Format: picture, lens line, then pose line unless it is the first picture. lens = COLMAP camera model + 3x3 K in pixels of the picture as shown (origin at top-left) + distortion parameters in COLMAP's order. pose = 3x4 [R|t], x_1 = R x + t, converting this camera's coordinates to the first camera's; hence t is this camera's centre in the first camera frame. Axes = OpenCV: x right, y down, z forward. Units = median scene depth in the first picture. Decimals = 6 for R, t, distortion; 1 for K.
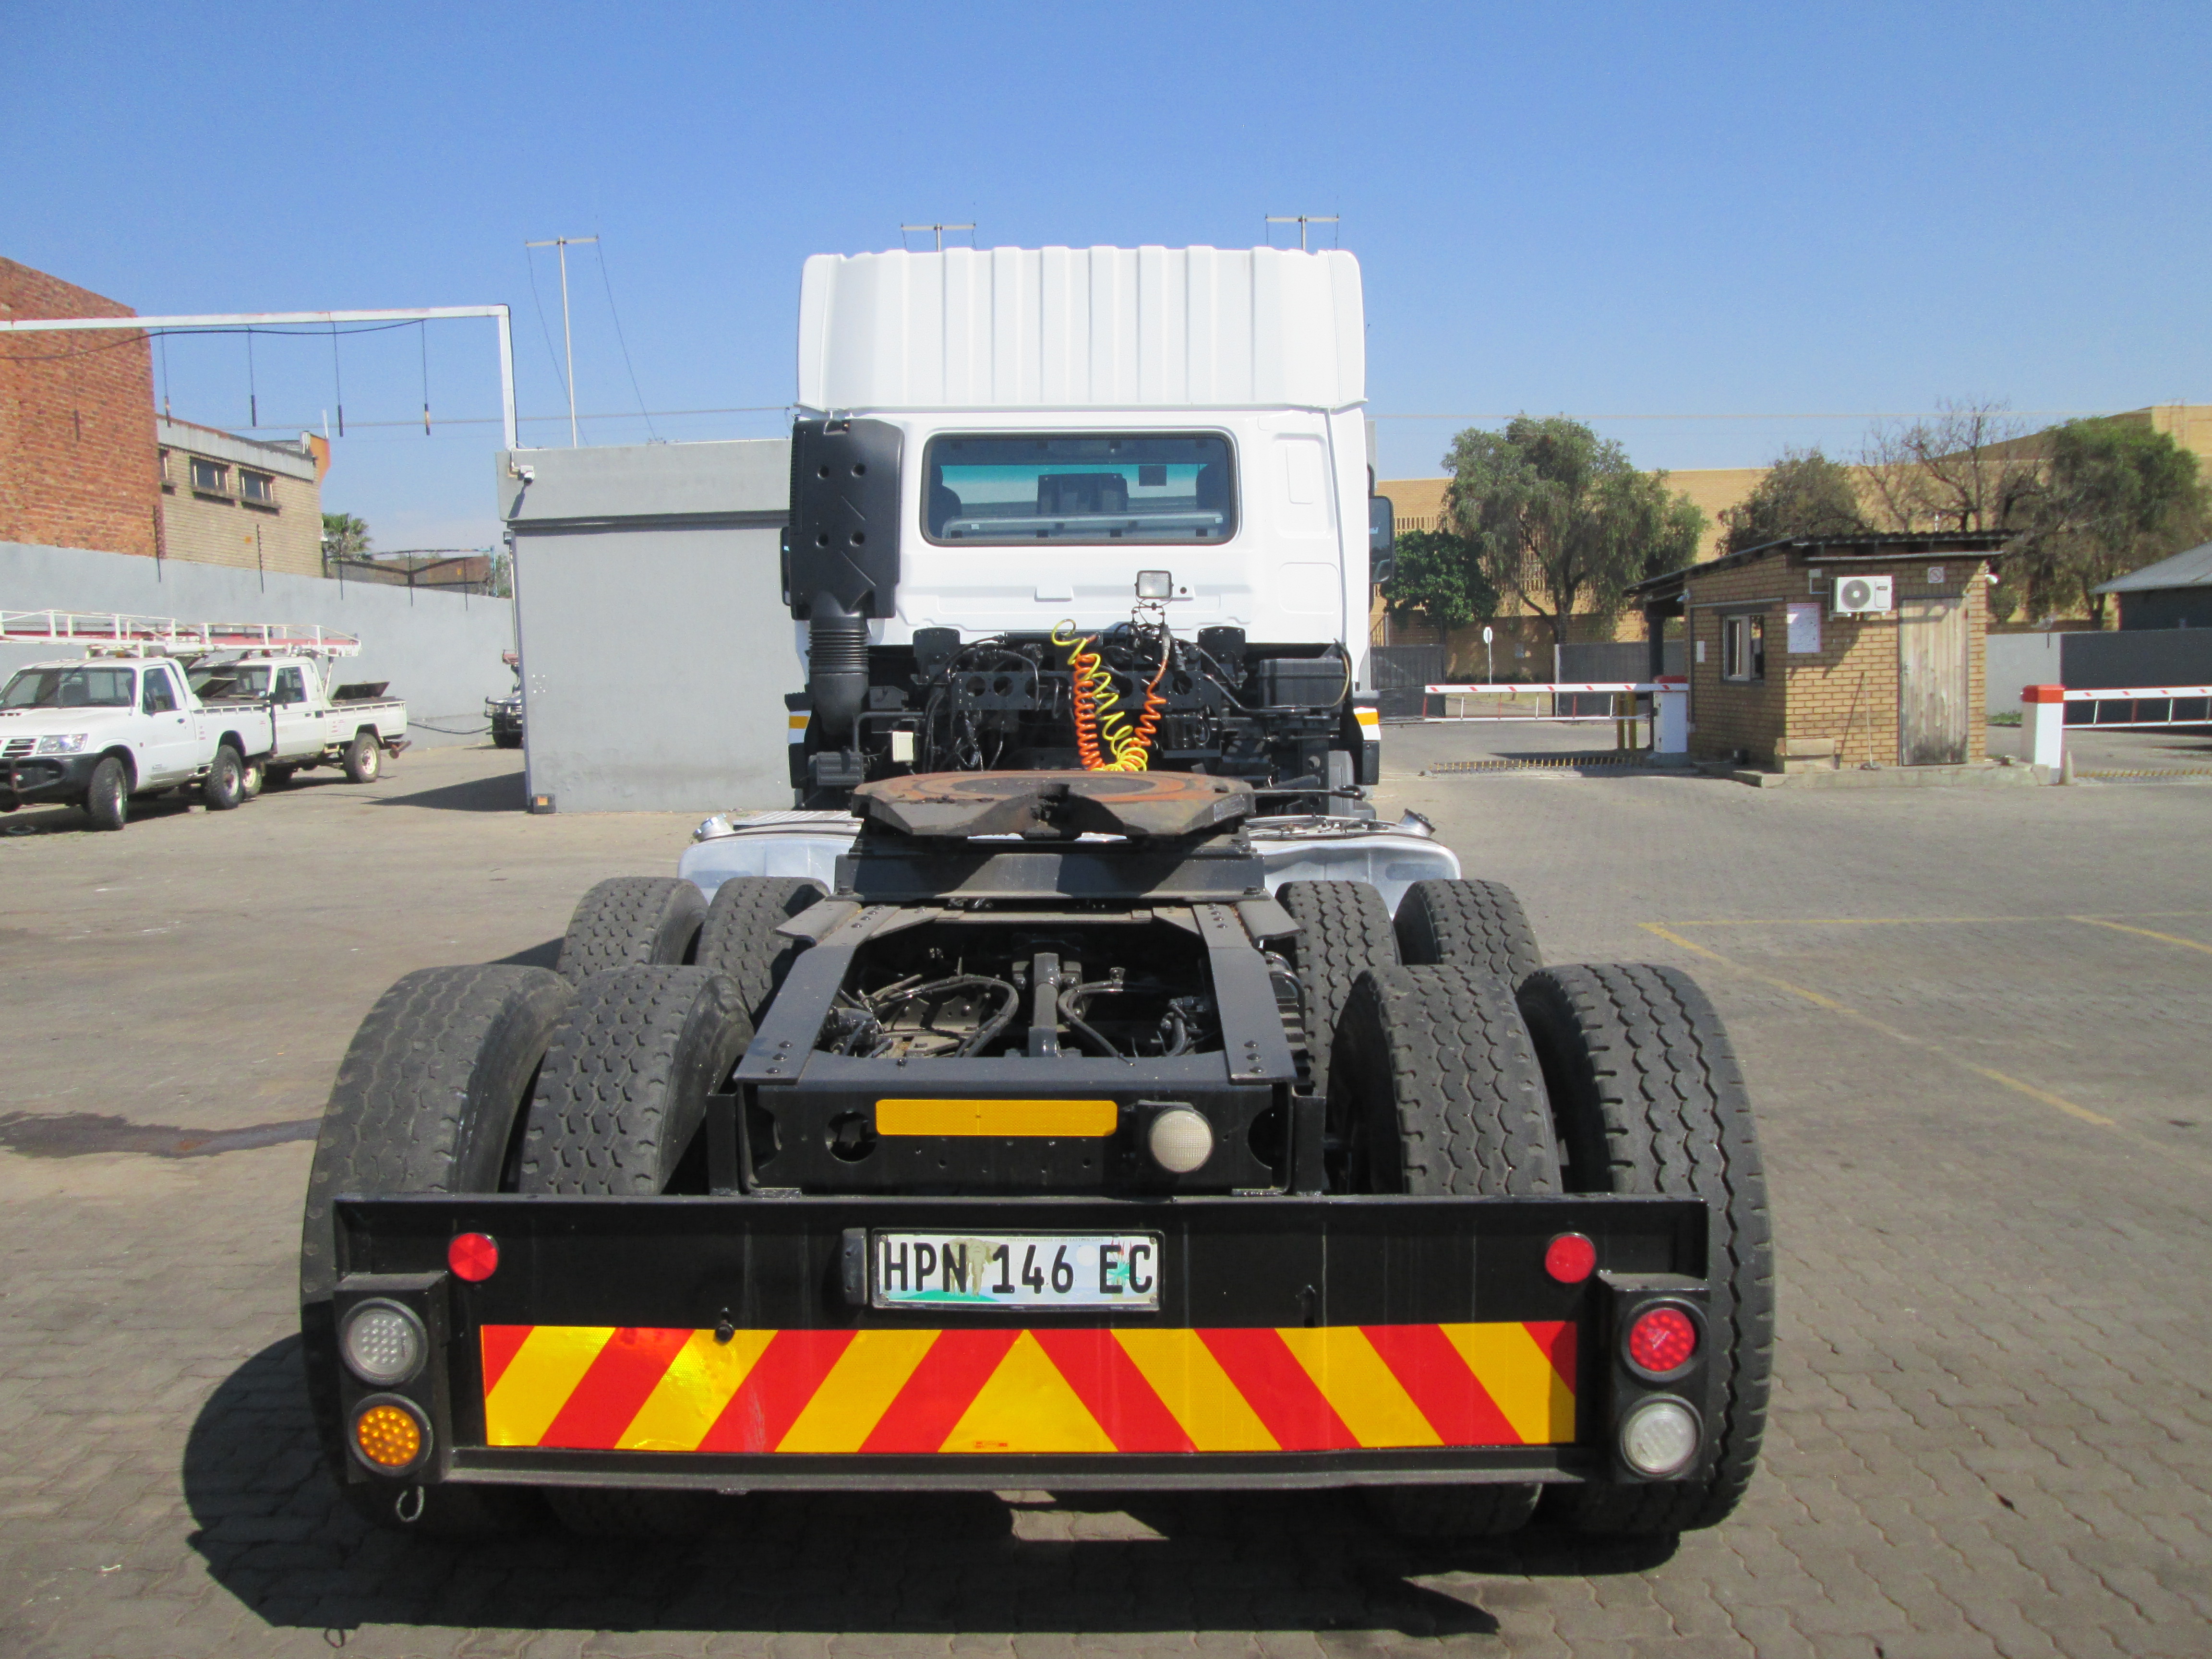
lens RADIAL K [[1820.3, 0, 1118.7], [0, 1820.3, 830.4], [0, 0, 1]] dist [-0.042291, 0.001195]
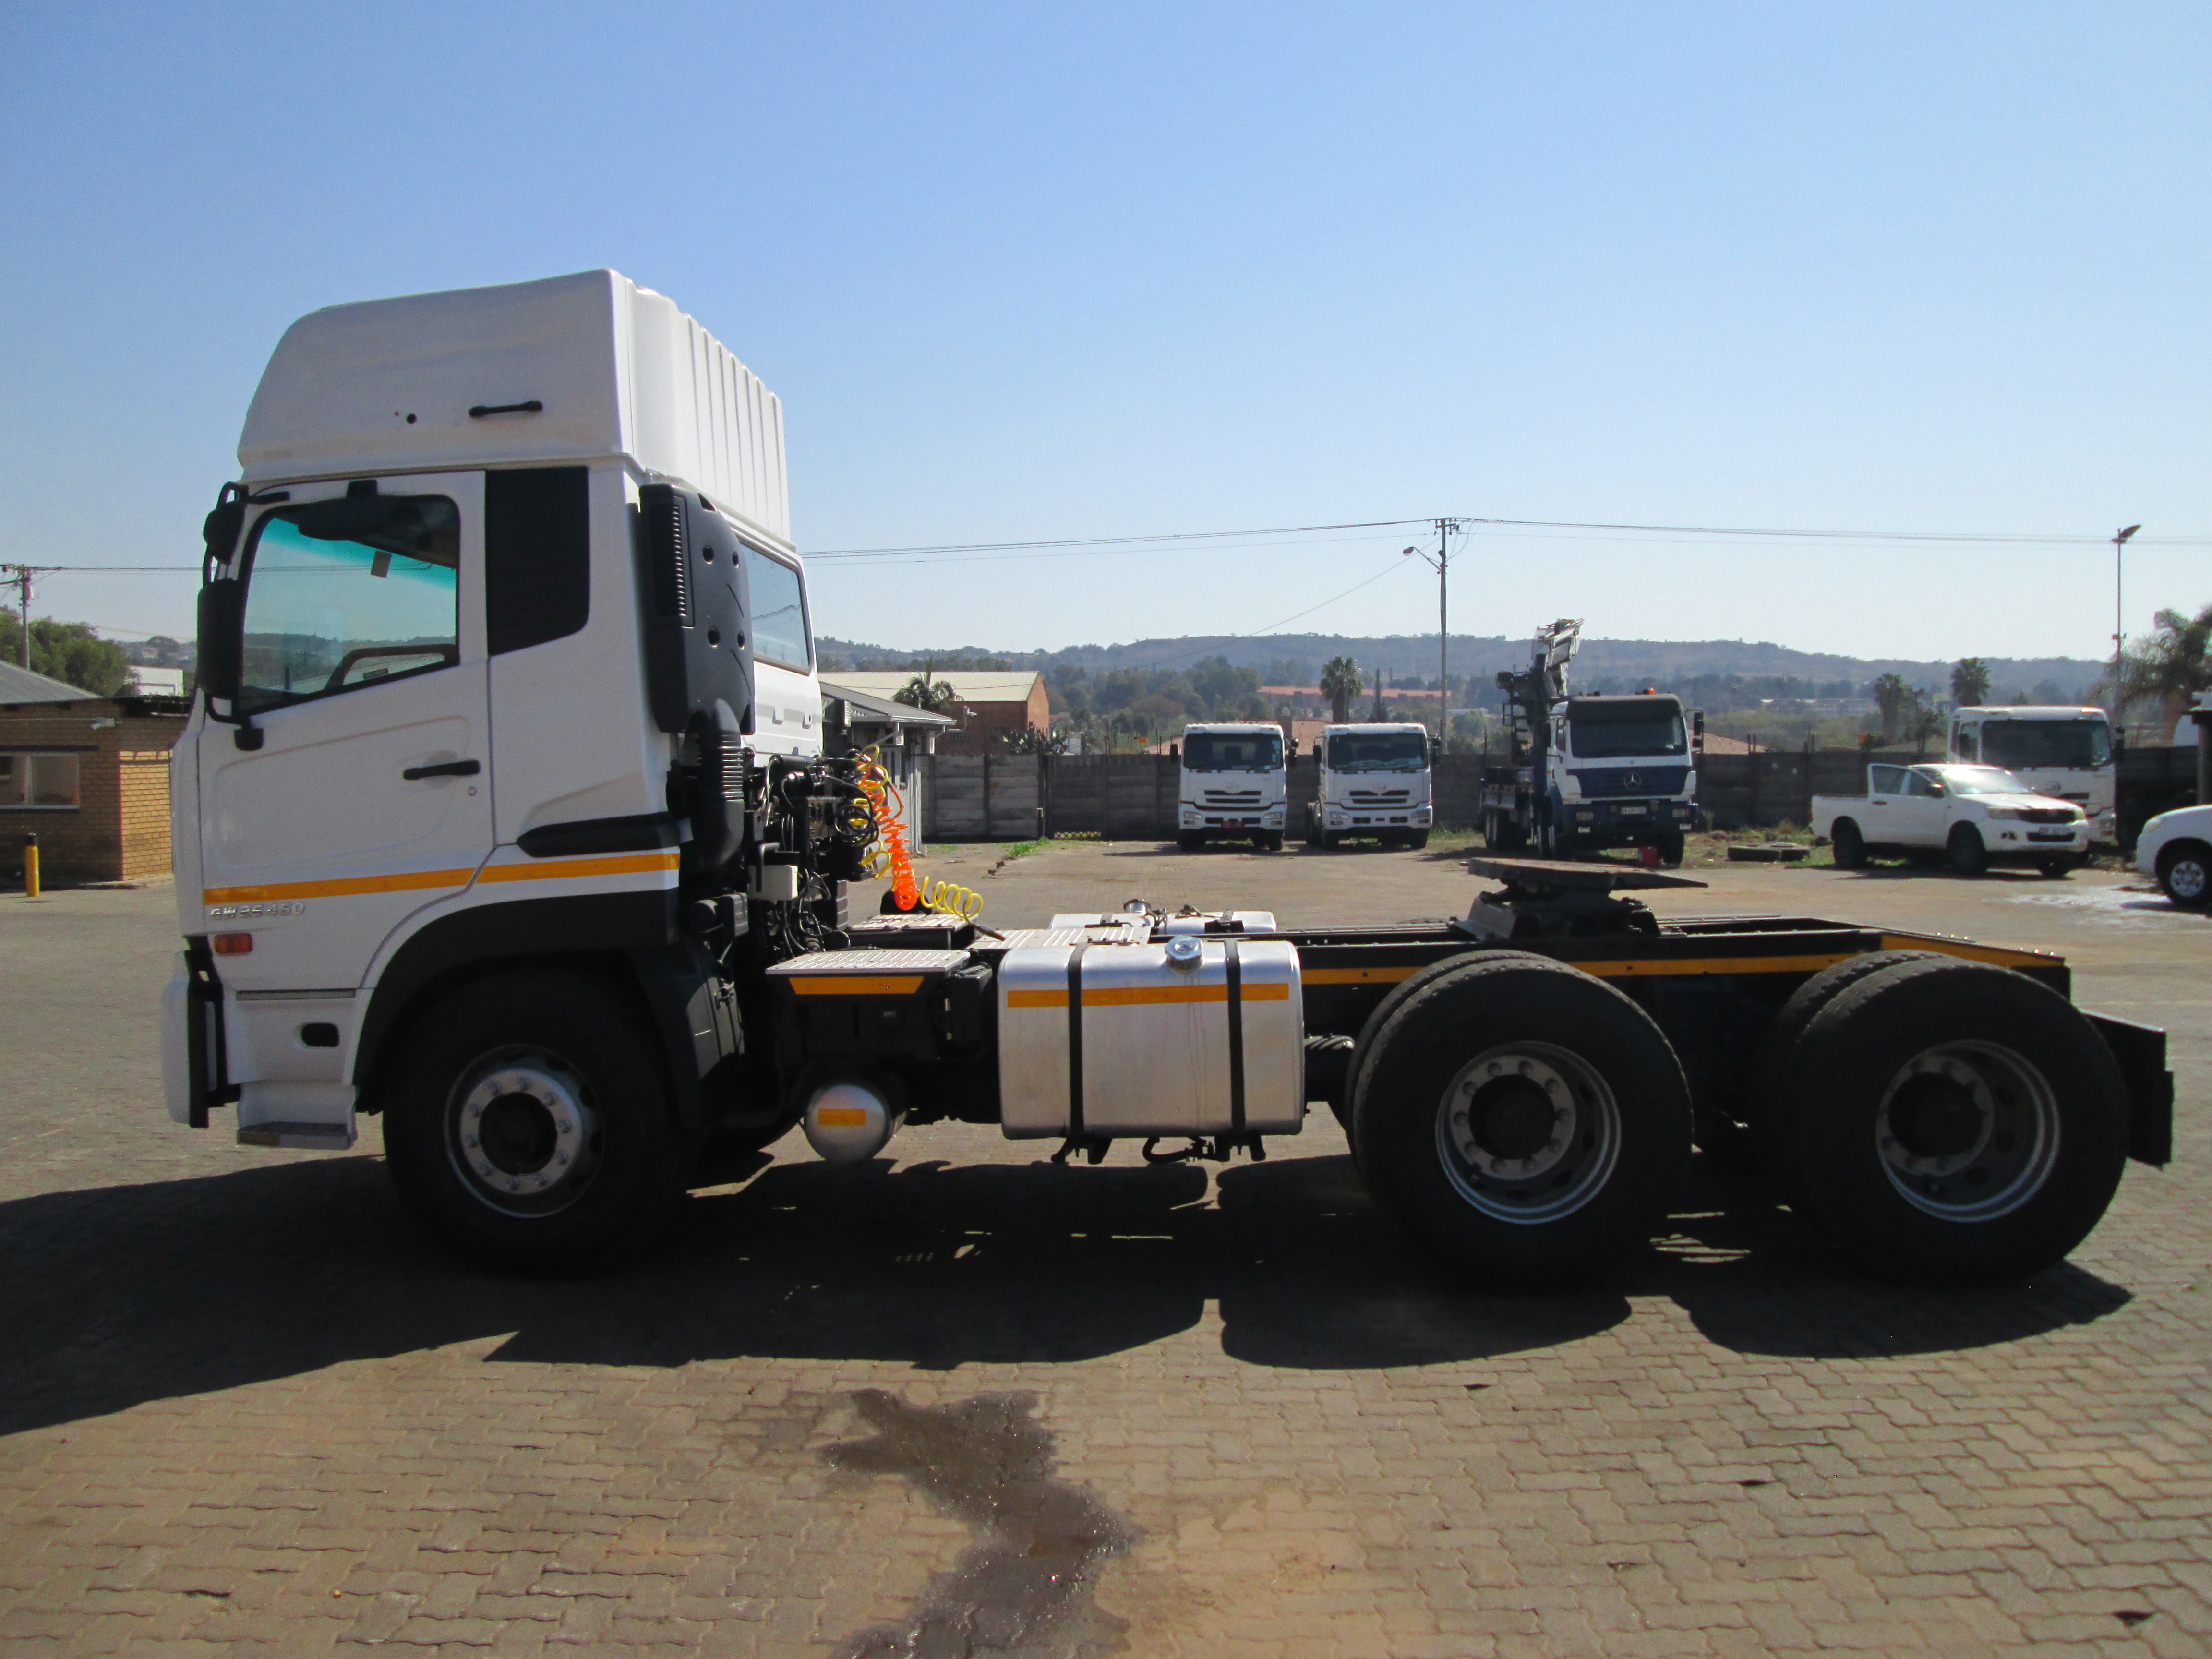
lens RADIAL K [[1826.2, 0, 1123.2], [0, 1826.2, 823.8], [0, 0, 1]] dist [-0.053868, 0.018854]
pose [[0.023872, -0.011488, 0.999649, -0.987479], [0.093219, 0.995603, 0.009215, -0.067224], [-0.995359, 0.092966, 0.024838, 0.815451]]
